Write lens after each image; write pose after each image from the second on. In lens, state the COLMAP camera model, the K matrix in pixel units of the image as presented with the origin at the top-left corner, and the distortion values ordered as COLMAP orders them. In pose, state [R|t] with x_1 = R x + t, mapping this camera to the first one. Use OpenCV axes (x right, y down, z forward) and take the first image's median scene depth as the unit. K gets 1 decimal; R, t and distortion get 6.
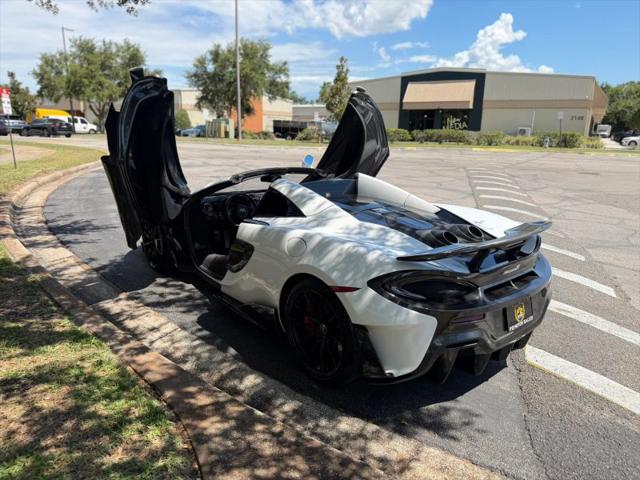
lens RADIAL K [[456.4, 0, 320.7], [0, 456.4, 239.9], [0, 0, 1]] dist [0.011261, -0.027672]
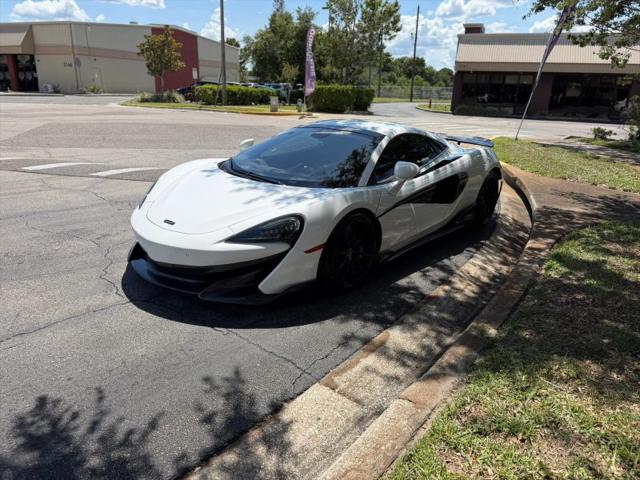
lens RADIAL K [[456.4, 0, 312.6], [0, 456.4, 239.1], [0, 0, 1]] dist [0.011261, -0.027672]
pose [[-0.176221, -0.327716, 0.928196, -0.149463], [0.198016, 0.911875, 0.359547, -0.041821], [-0.964228, 0.247158, -0.095798, 0.167925]]
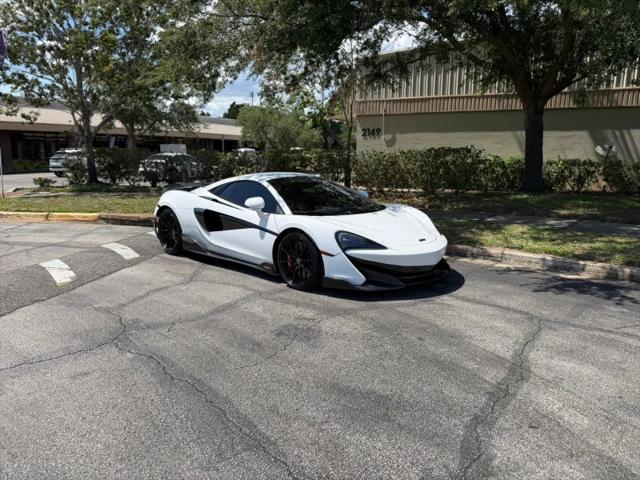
lens RADIAL K [[456.4, 0, 320.3], [0, 456.4, 233.0], [0, 0, 1]] dist [0.011261, -0.027672]
pose [[-0.992997, 0.000043, -0.118141, -0.001934], [-0.046480, 0.919212, 0.391010, -0.072219], [0.108614, 0.393763, -0.912773, 0.313992]]
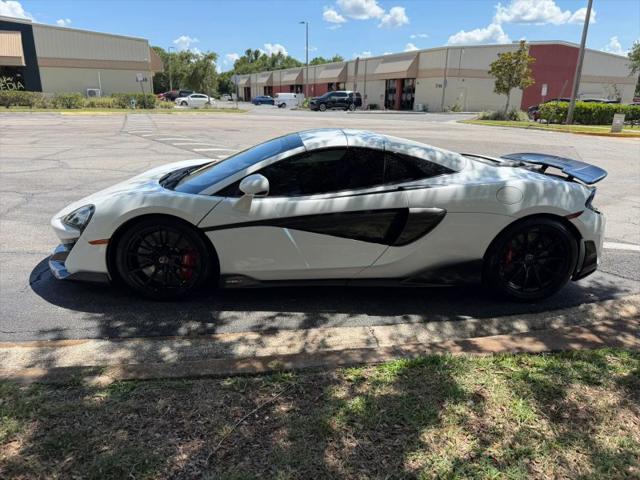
lens RADIAL K [[456.4, 0, 322.9], [0, 456.4, 236.7], [0, 0, 1]] dist [0.011261, -0.027672]
pose [[0.580994, -0.240153, 0.777671, -0.109832], [0.184031, 0.969495, 0.161902, -0.013771], [-0.792829, 0.049052, 0.607466, 0.063476]]
